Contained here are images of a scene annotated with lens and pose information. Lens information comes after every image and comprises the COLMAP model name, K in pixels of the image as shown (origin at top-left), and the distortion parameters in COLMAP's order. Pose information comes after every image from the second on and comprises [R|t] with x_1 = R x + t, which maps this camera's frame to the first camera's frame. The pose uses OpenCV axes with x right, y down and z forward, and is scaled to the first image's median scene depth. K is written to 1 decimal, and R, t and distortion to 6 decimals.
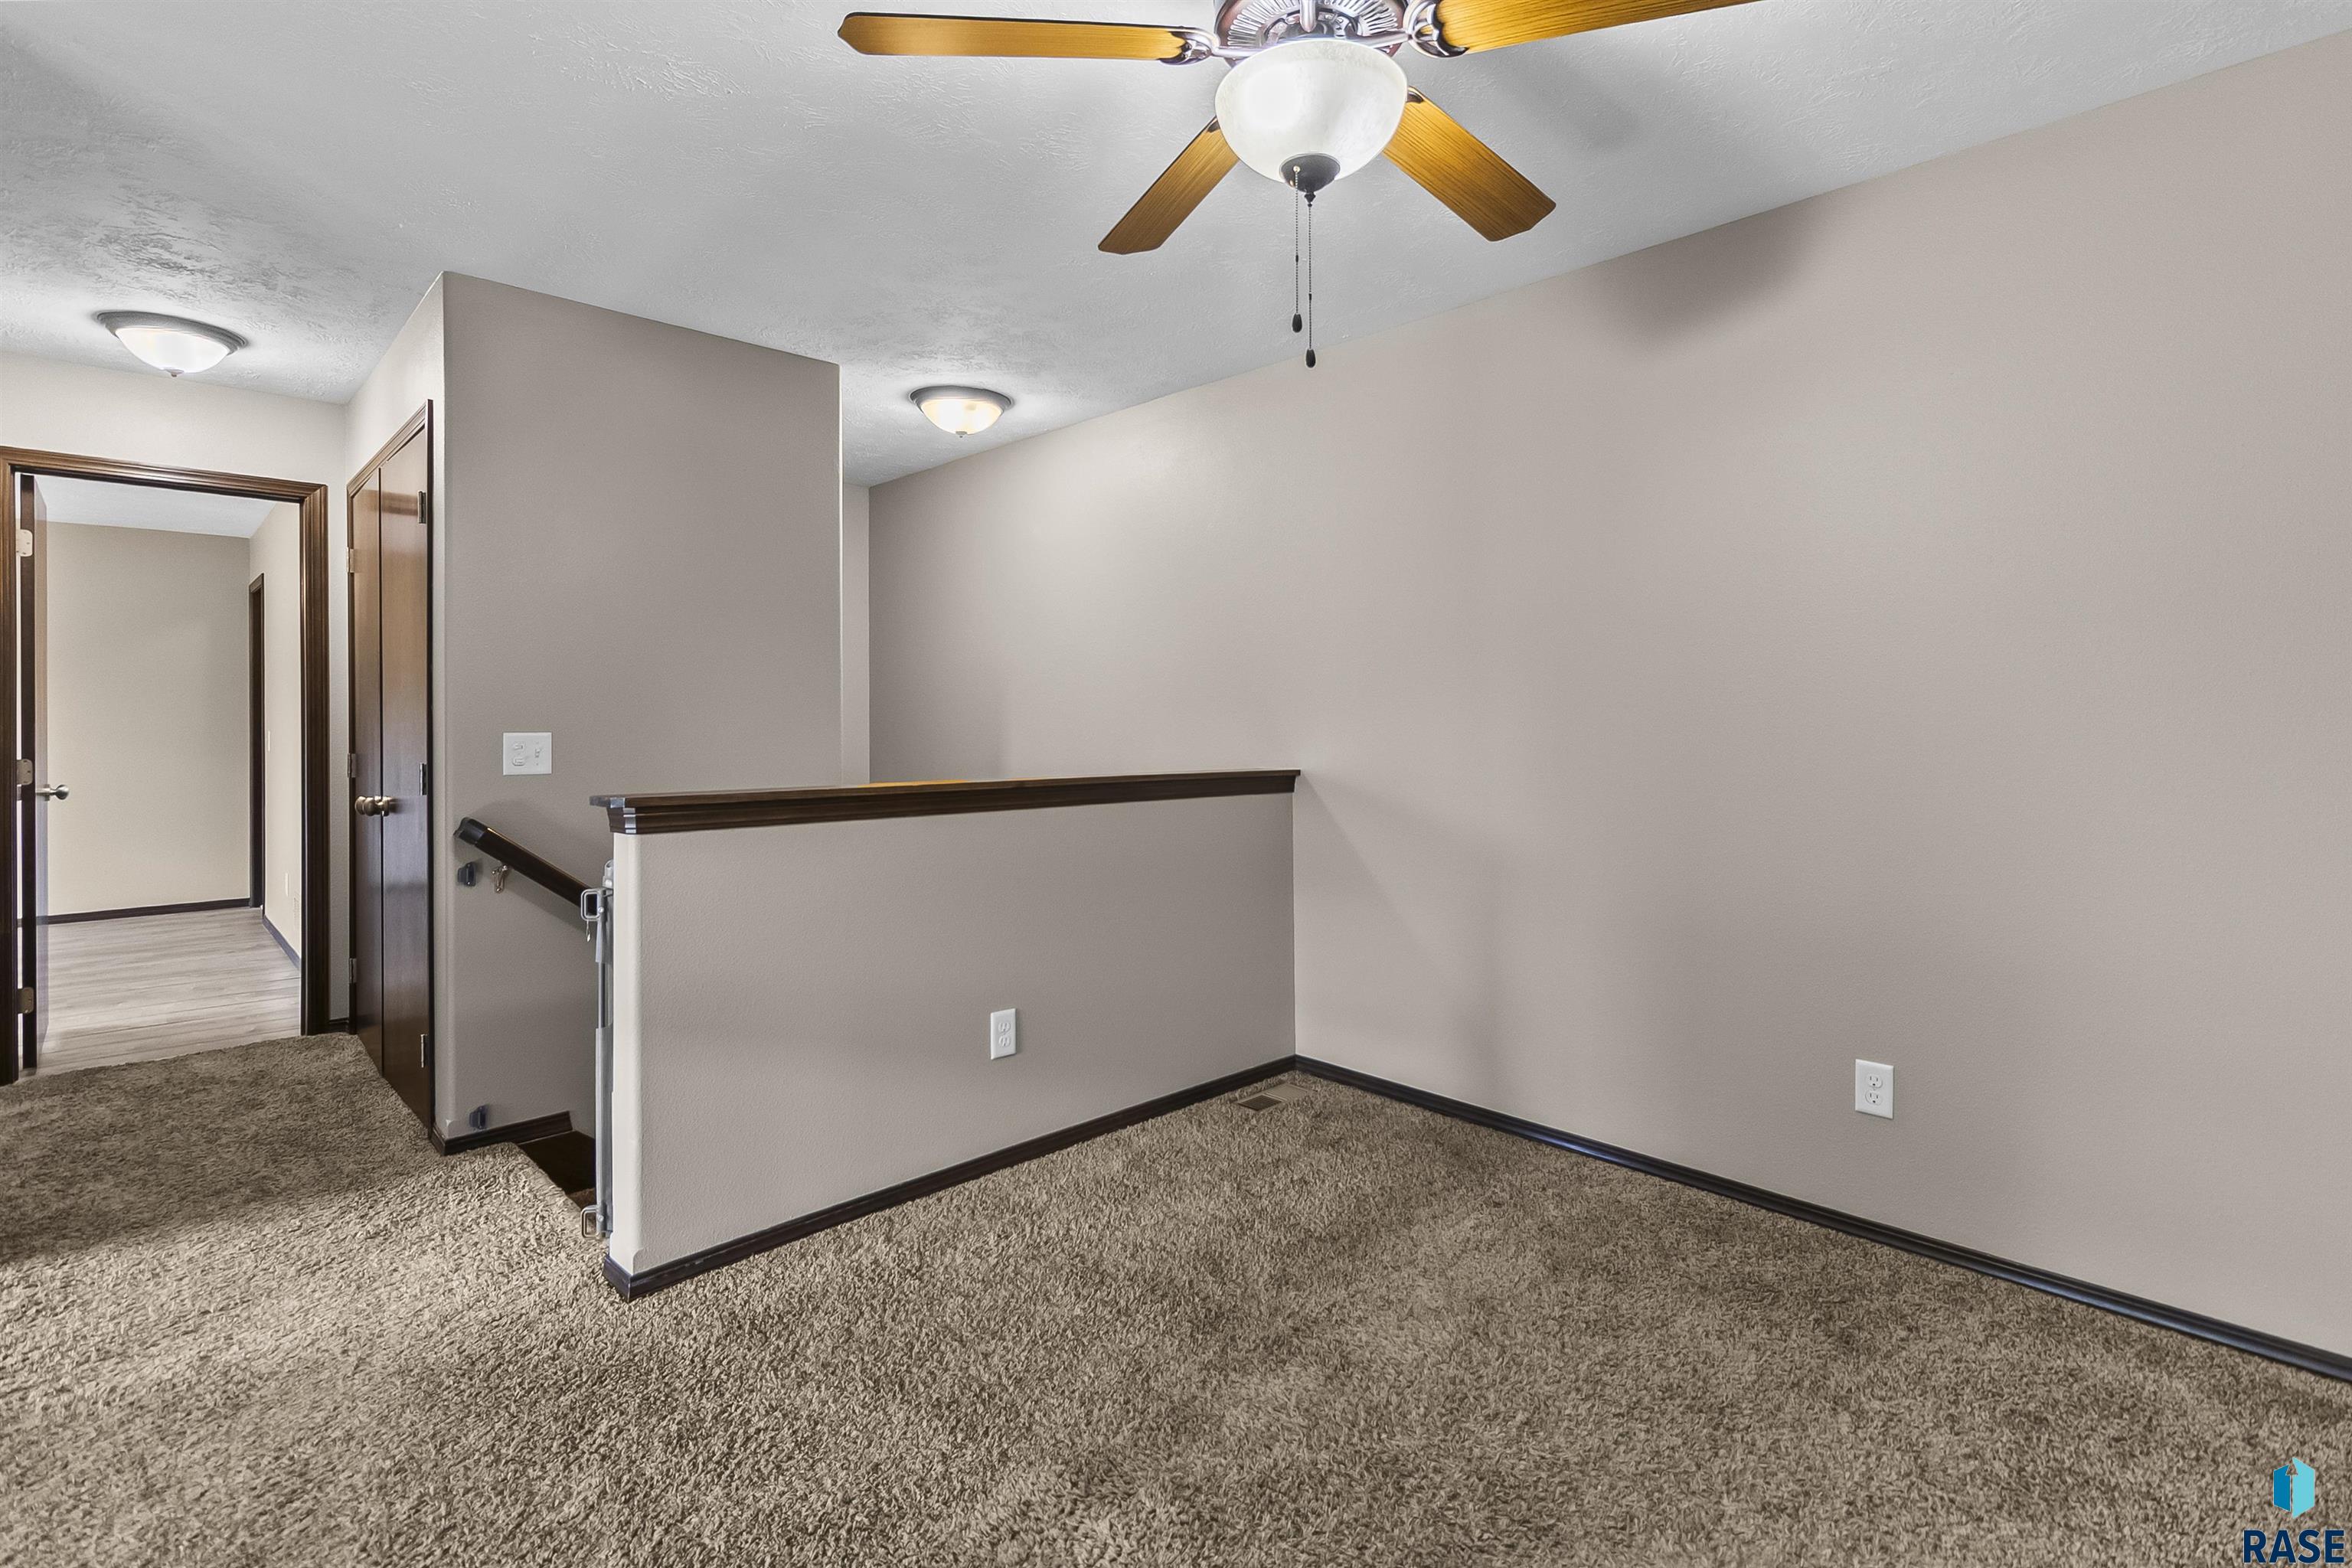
lens RADIAL K [[1094.5, 0, 1181.1], [0, 1094.5, 733.5], [0, 0, 1]] dist [0.000052, -0.000471]
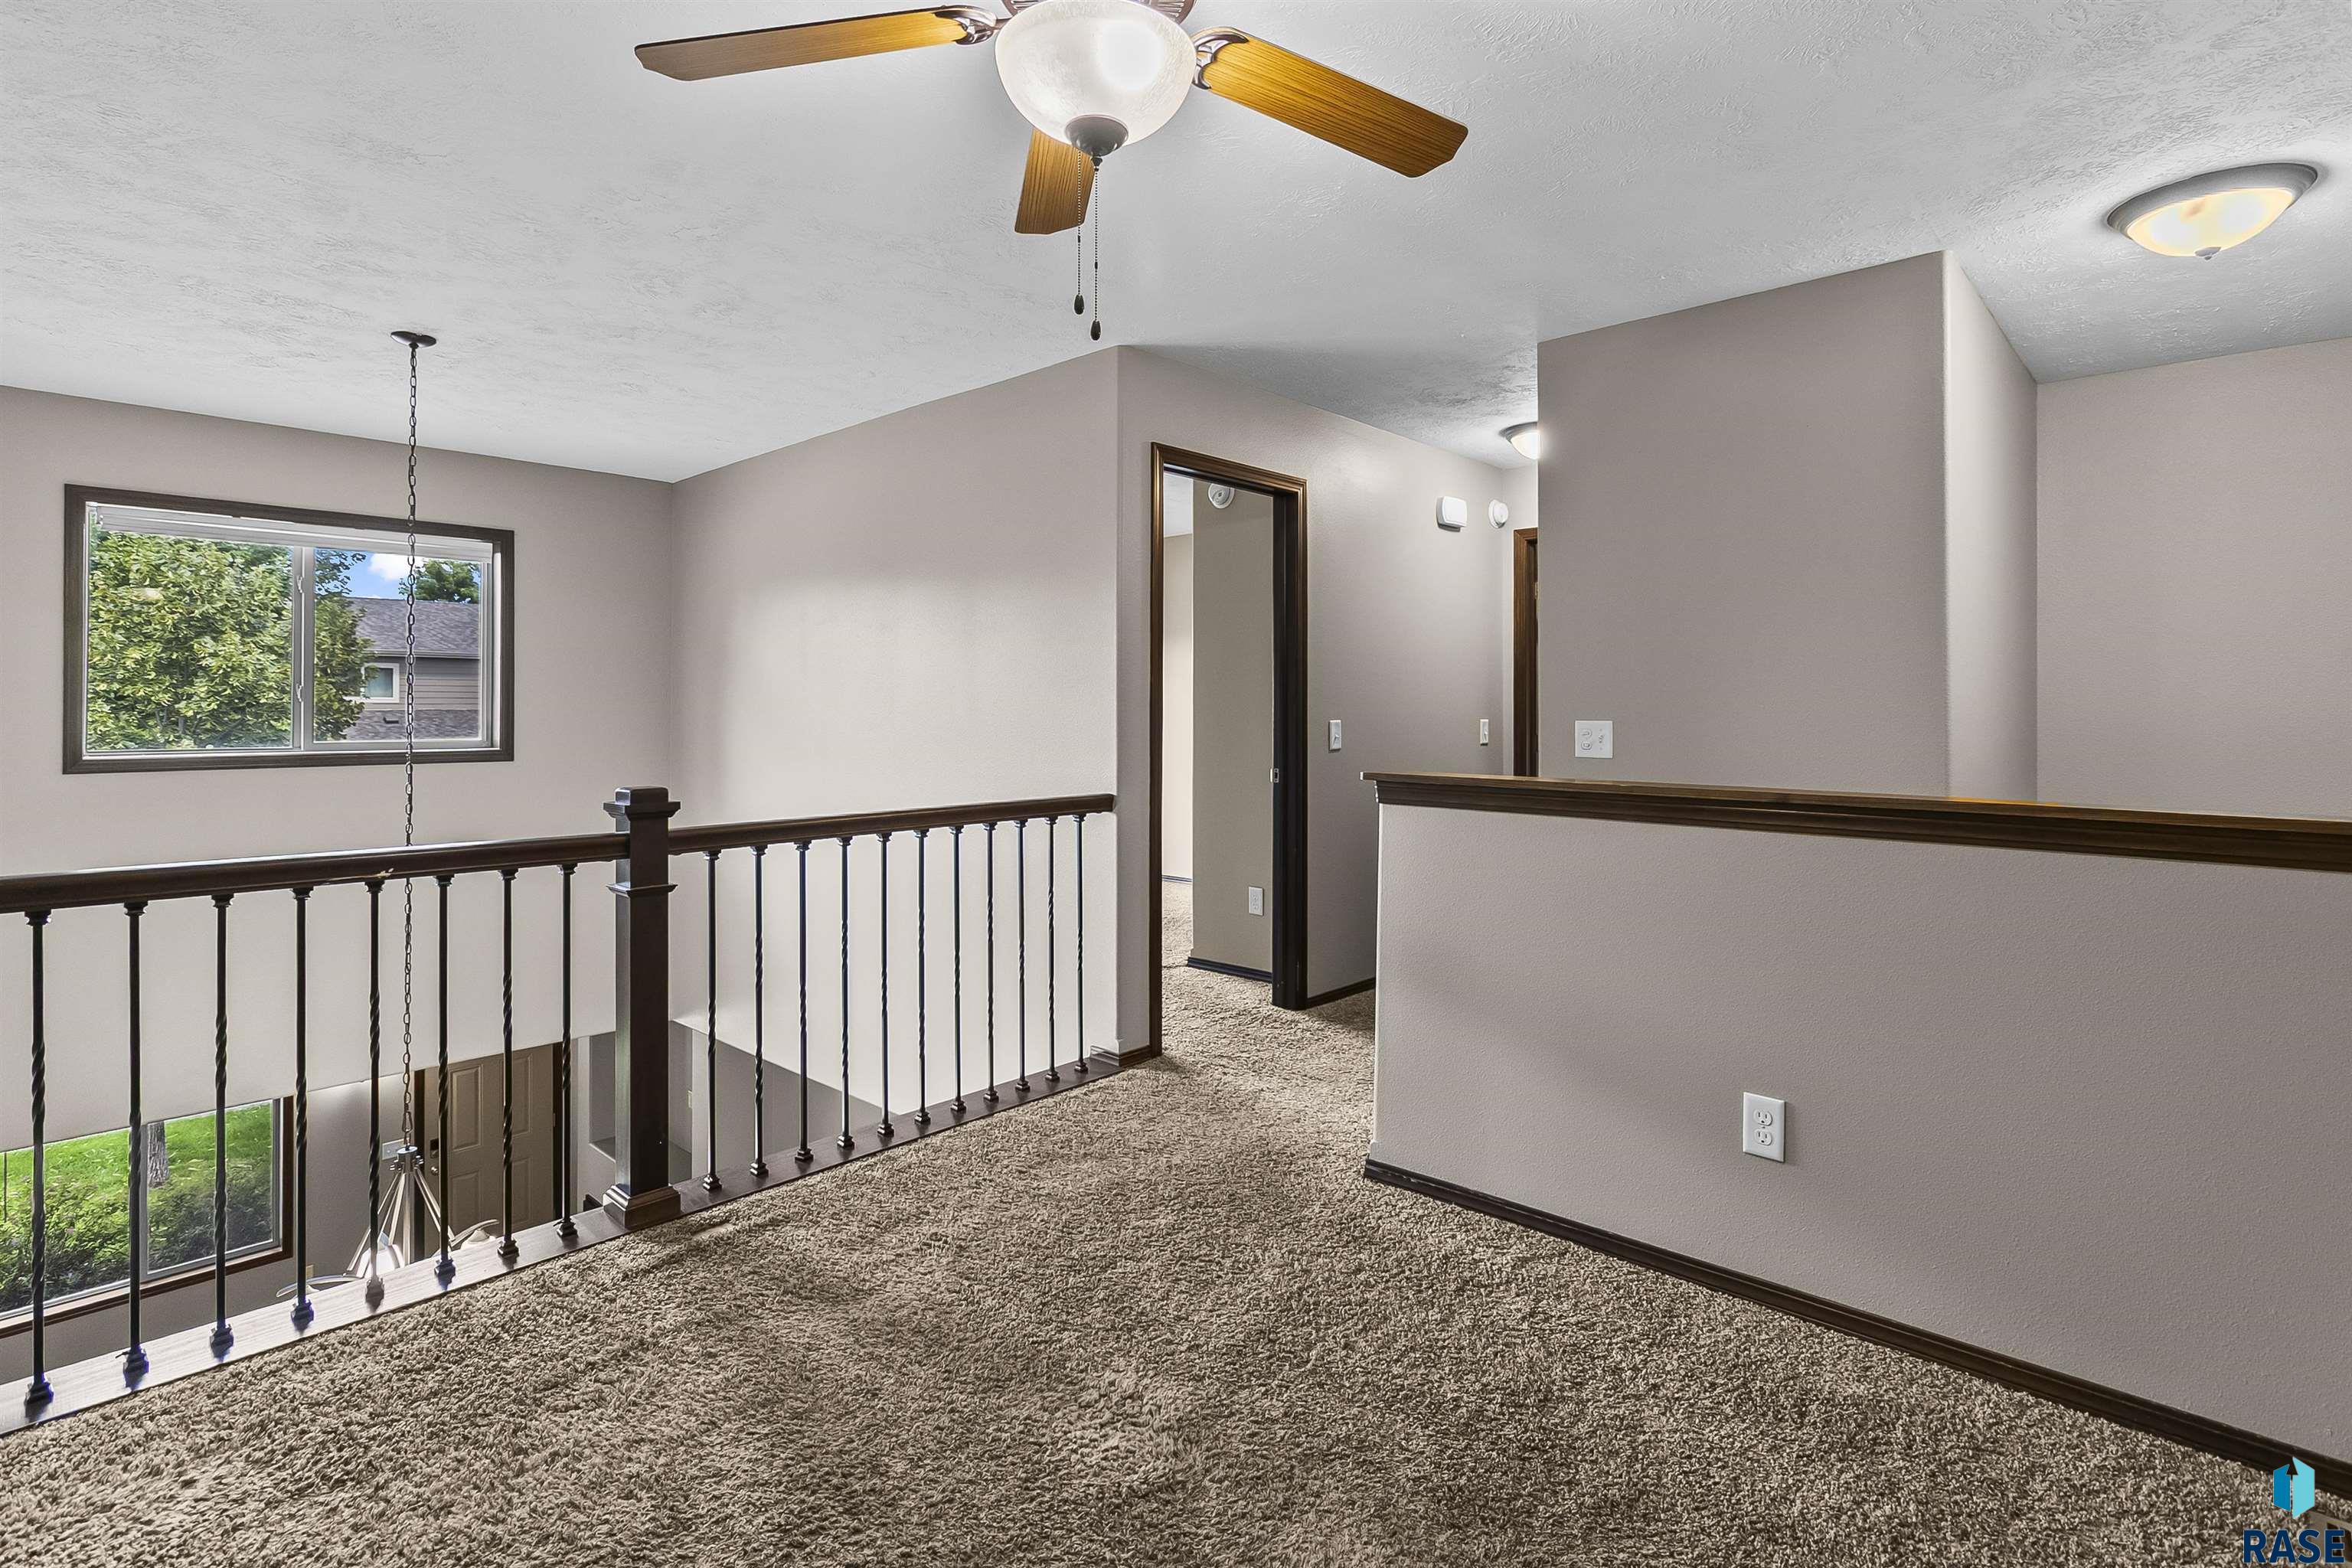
lens RADIAL K [[1128.1, 0, 1163.3], [0, 1128.1, 712.0], [0, 0, 1]] dist [0.002187, -0.004454]
pose [[0.037311, 0.000622, -0.999304, 0.632511], [-0.005978, 0.999982, 0.000399, -0.008119], [0.999286, 0.005958, 0.037314, 0.591725]]
